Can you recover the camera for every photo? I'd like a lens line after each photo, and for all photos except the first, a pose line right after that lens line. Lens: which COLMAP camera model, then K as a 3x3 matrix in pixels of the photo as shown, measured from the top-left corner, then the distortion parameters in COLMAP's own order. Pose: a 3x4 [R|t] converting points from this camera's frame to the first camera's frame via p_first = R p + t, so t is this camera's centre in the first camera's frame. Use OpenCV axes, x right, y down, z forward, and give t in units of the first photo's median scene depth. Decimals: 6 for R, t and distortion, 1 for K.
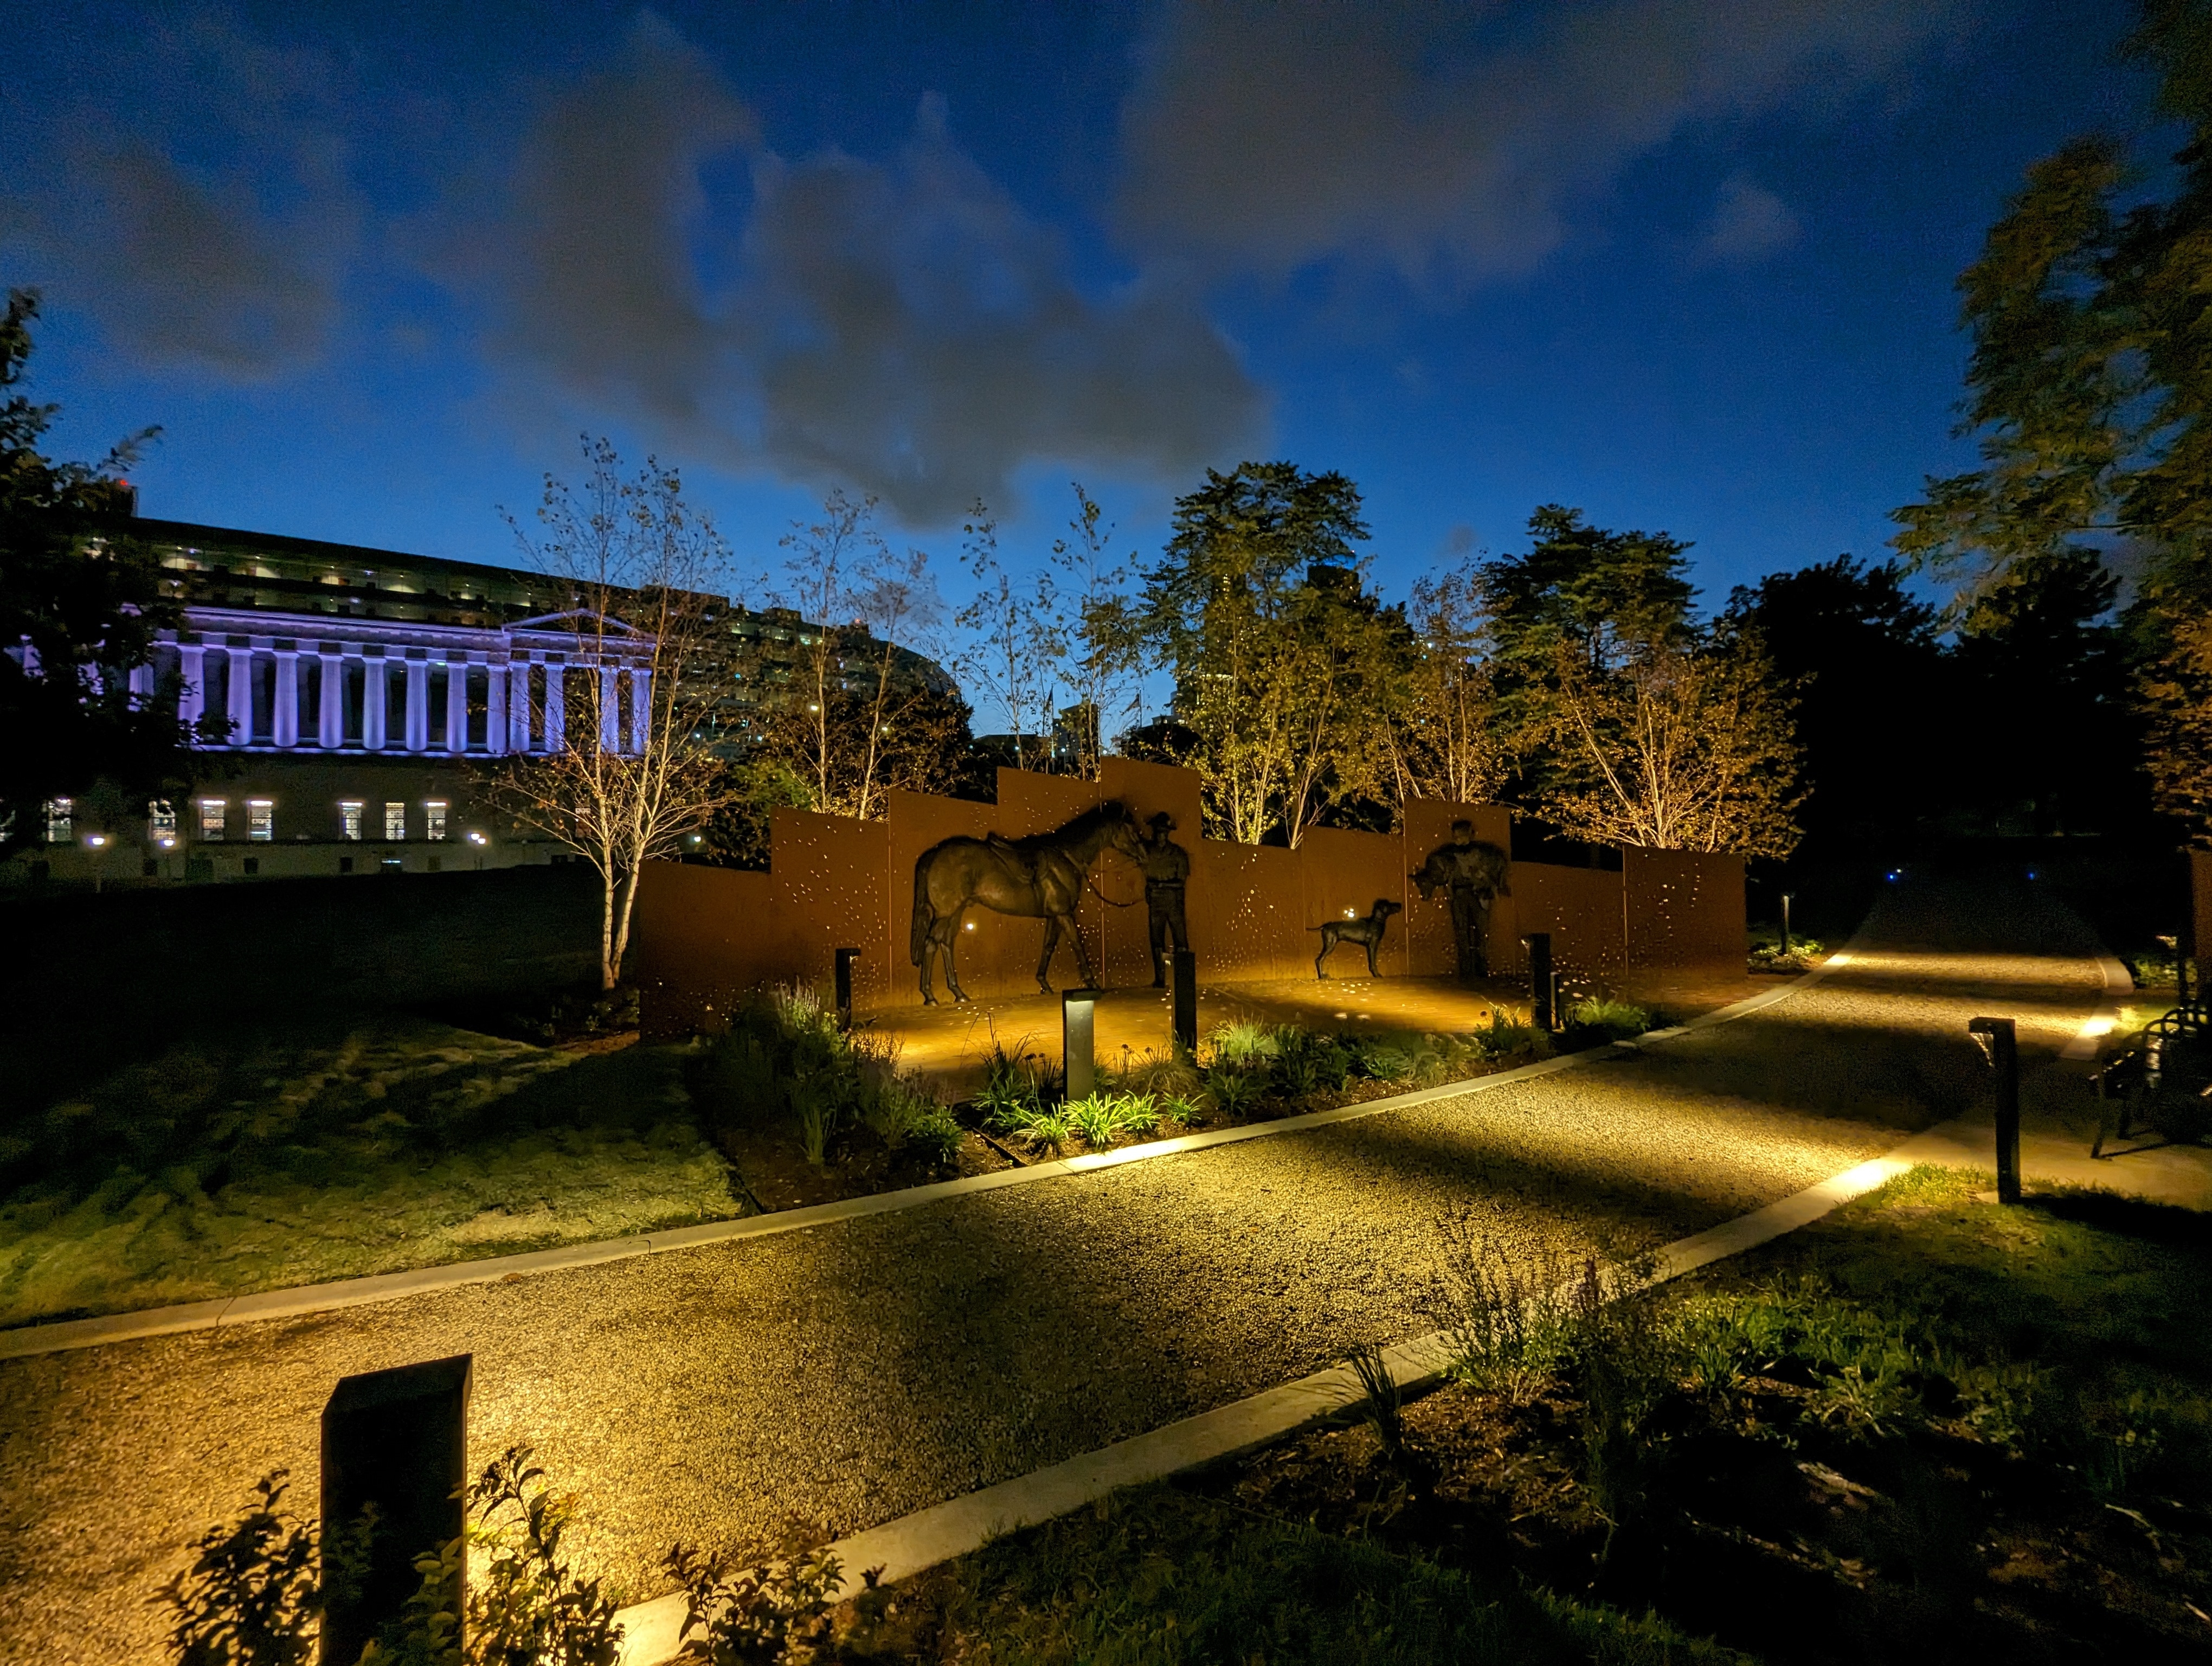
lens RADIAL K [[1061.8, 0, 1094.6], [0, 1061.8, 831.7], [0, 0, 1]] dist [-0.002895, 0.002474]
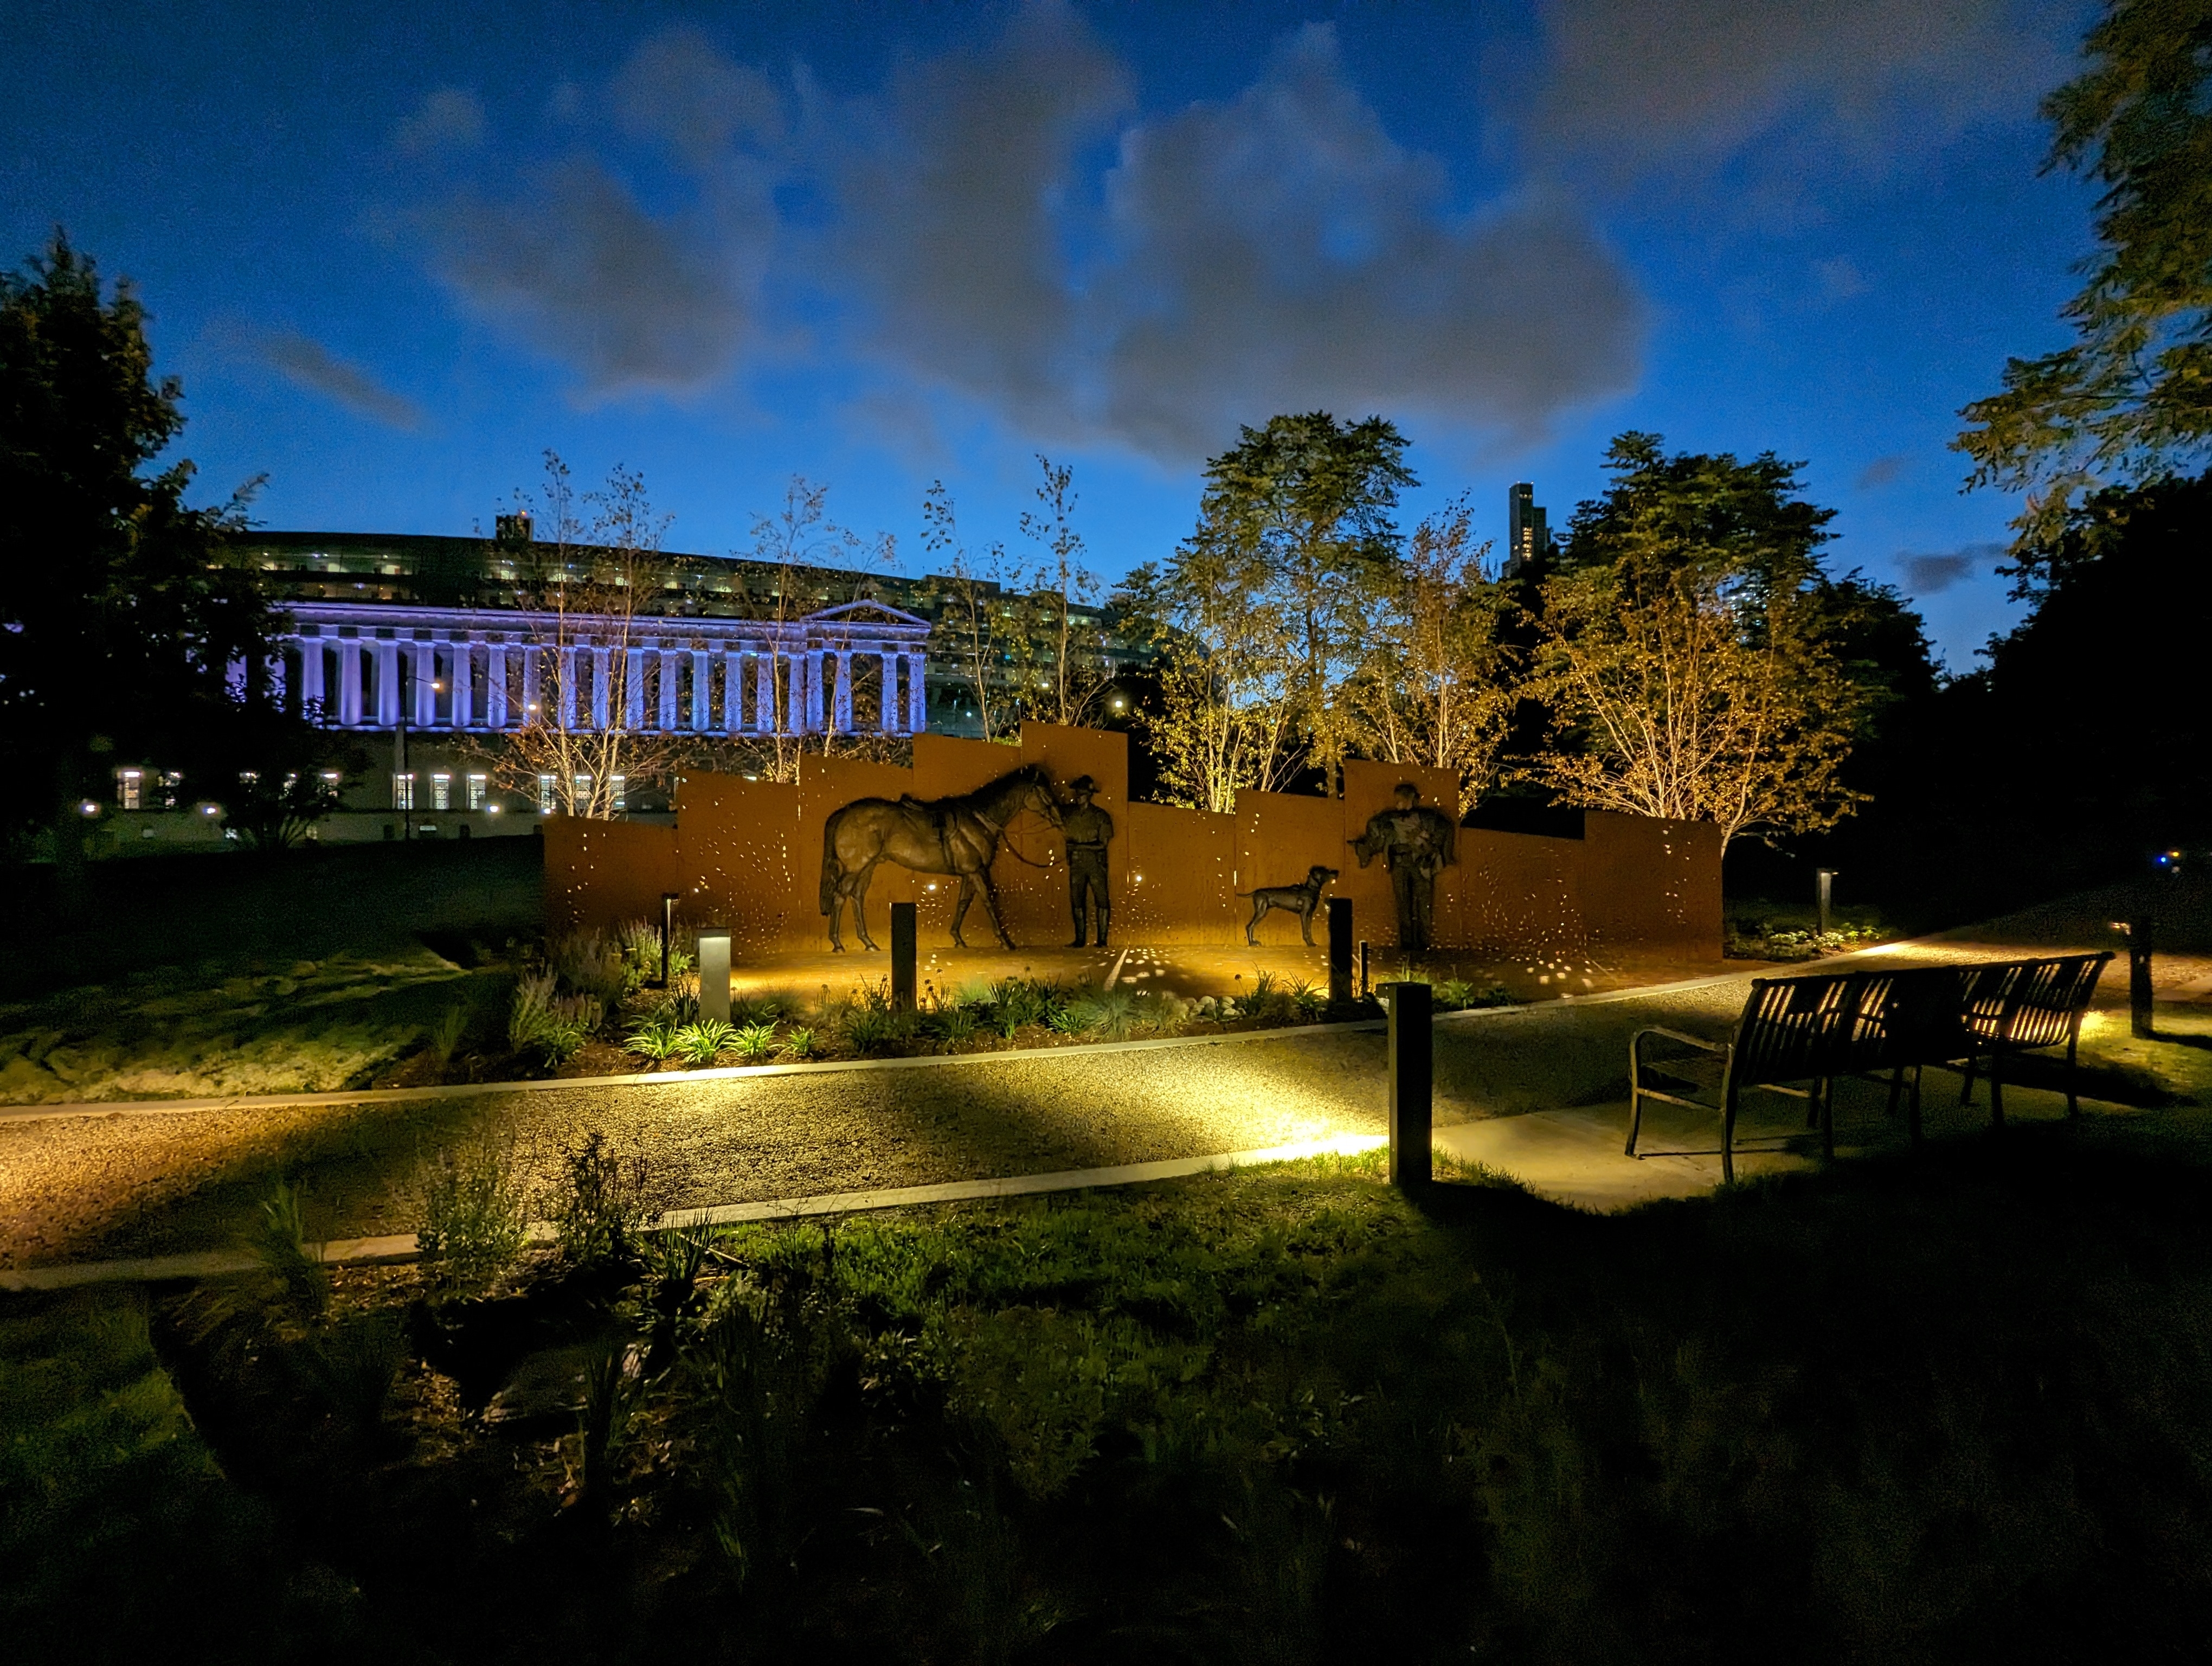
lens RADIAL K [[1061.8, 0, 1096.3], [0, 1061.8, 838.0], [0, 0, 1]] dist [-0.002895, 0.002474]
pose [[0.964179, 0.012162, -0.264973, 0.333071], [-0.004224, 0.999526, 0.030505, 0.009881], [0.265218, -0.028293, 0.963773, 0.019768]]
